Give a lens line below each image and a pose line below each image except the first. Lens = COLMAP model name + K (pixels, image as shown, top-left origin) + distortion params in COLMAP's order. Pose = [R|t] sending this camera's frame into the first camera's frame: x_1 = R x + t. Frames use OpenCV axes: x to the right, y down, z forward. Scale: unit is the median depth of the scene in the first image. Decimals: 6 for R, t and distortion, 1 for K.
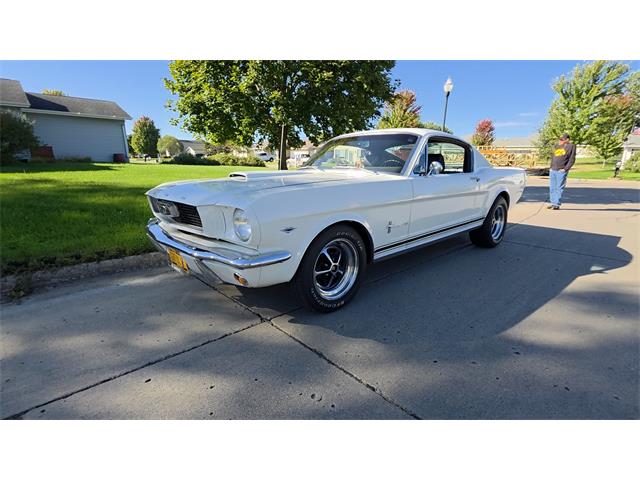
lens RADIAL K [[316.0, 0, 320.0], [0, 316.0, 240.0], [0, 0, 1]] dist [-0.000253, -0.001812]
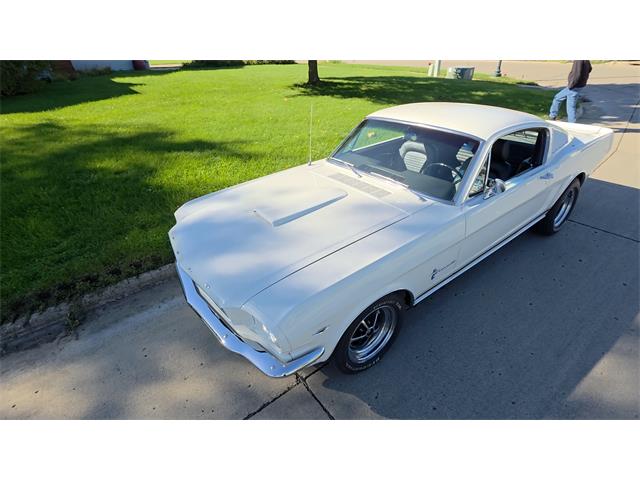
lens RADIAL K [[316.0, 0, 320.0], [0, 316.0, 240.0], [0, 0, 1]] dist [-0.000253, -0.001812]
pose [[0.994237, 0.007203, -0.106961, -0.003697], [0.026570, 0.950051, 0.310961, -0.378010], [0.103858, -0.312011, 0.944385, 0.139820]]
